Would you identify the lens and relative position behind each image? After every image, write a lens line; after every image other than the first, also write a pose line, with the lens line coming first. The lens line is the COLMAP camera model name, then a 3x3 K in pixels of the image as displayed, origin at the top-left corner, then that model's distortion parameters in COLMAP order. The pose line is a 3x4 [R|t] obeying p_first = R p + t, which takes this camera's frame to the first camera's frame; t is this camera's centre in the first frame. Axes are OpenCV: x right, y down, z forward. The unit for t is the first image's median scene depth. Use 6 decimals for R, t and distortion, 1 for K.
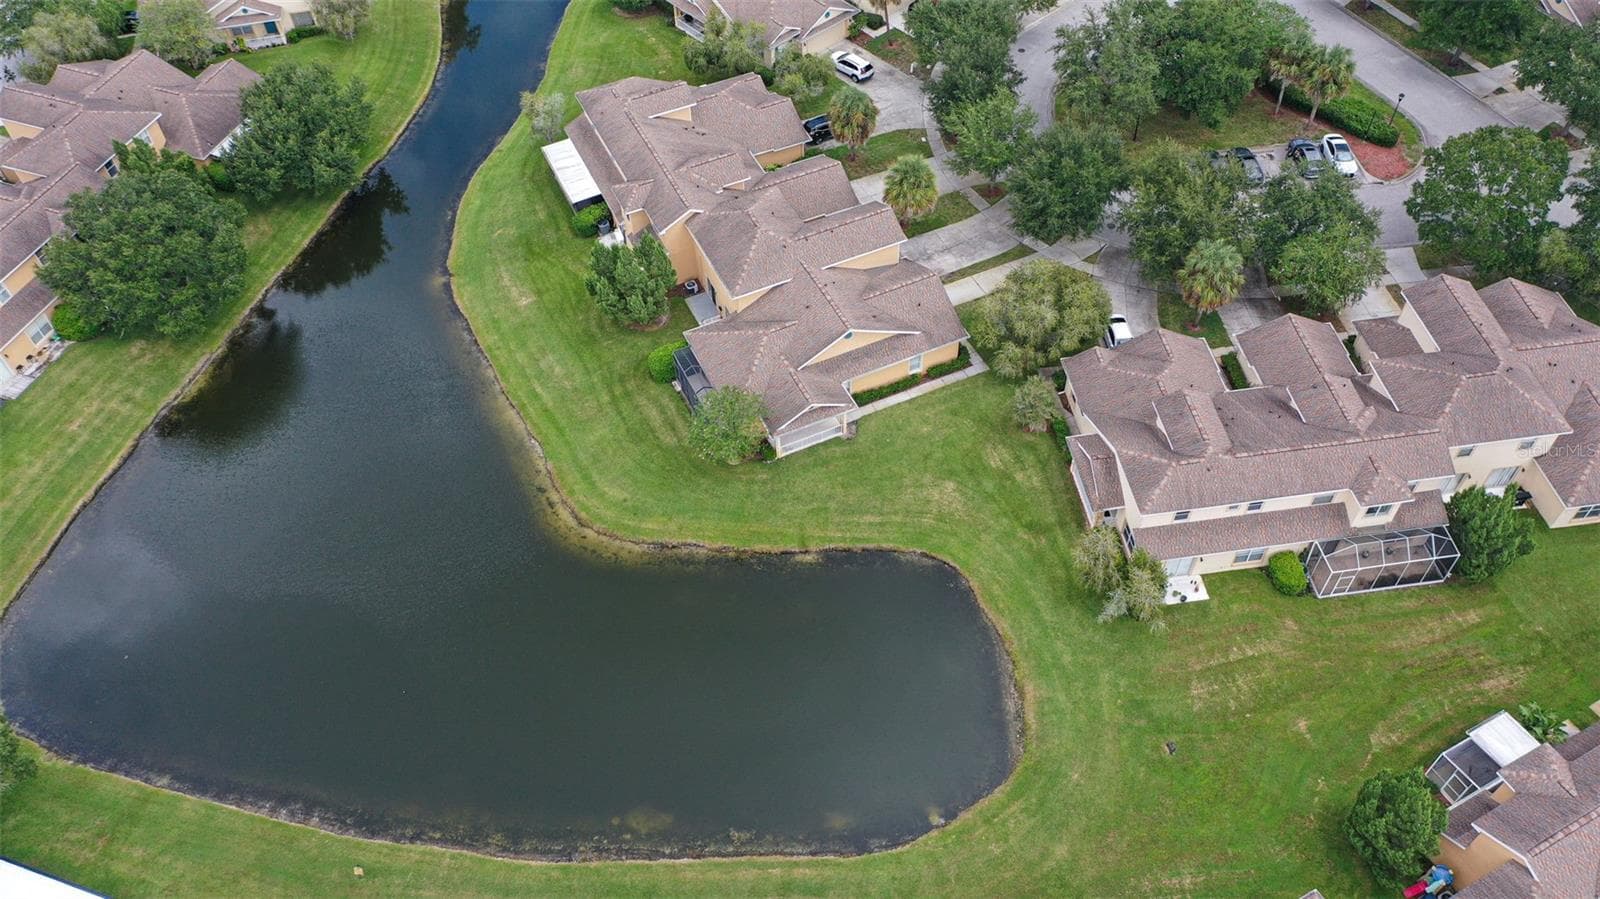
lens RADIAL K [[1256.3, 0, 800.0], [0, 1256.3, 449.5], [0, 0, 1]] dist [-0.004502, 0.008967]
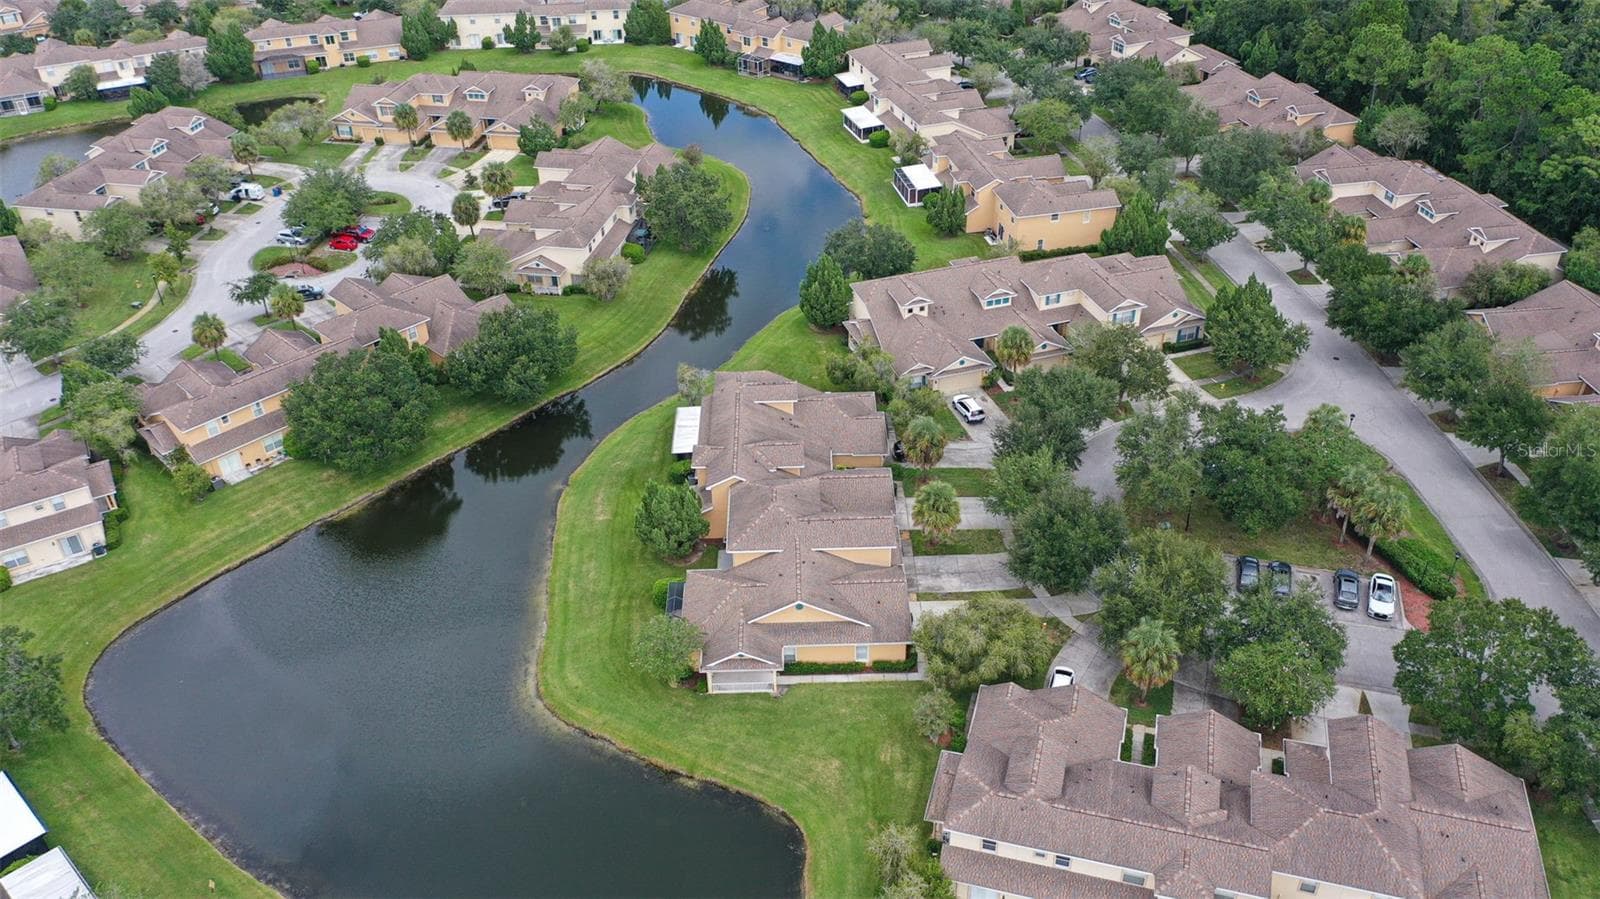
lens RADIAL K [[1256.3, 0, 800.0], [0, 1256.3, 449.5], [0, 0, 1]] dist [-0.004502, 0.008967]
pose [[0.913023, 0.235808, -0.332841, 0.361185], [-0.314836, 0.926198, -0.207449, 0.011706], [0.259359, 0.294196, 0.919881, -0.078517]]
